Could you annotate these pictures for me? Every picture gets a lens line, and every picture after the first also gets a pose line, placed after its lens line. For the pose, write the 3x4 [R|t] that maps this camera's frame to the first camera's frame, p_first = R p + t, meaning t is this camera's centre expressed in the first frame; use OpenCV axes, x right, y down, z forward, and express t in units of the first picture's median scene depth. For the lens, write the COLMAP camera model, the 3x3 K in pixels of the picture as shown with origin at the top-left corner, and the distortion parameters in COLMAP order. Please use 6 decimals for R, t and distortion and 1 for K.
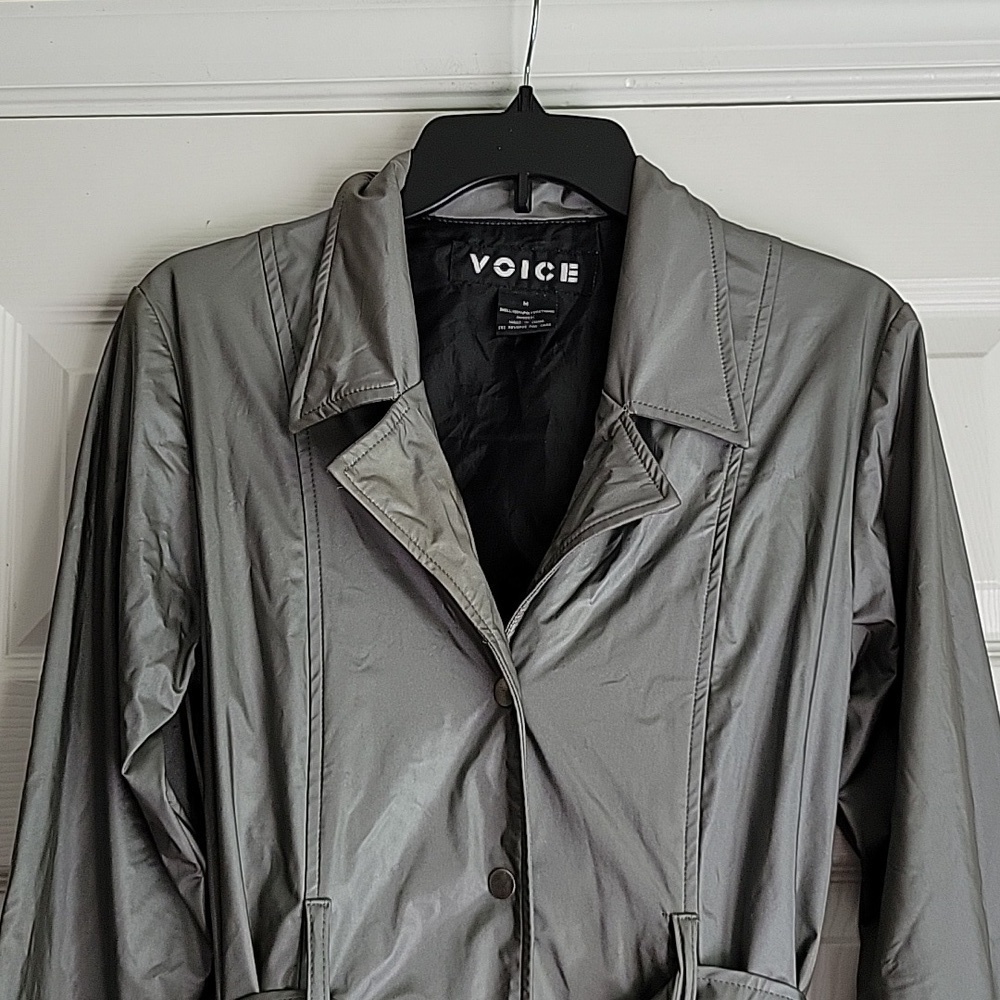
lens RADIAL K [[1676.0, 0, 483.7], [0, 1676.0, 492.4], [0, 0, 1]] dist [0.033338, 0.000000]
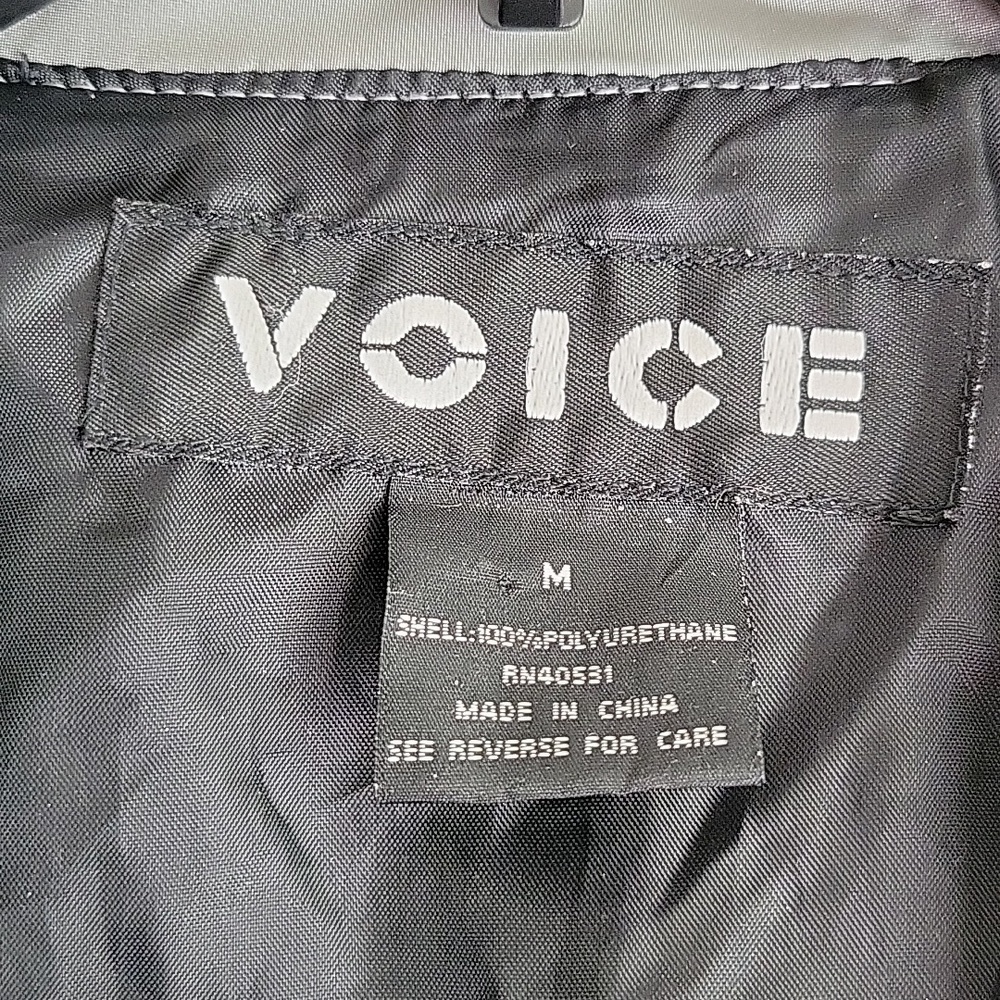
lens RADIAL K [[1676.0, 0, 500.2], [0, 1676.0, 498.5], [0, 0, 1]] dist [0.033338, 0.000000]
pose [[0.999765, -0.011835, 0.018183, 0.016704], [0.011595, 0.999845, 0.013239, -0.122020], [-0.018337, -0.013025, 0.999747, 0.832614]]
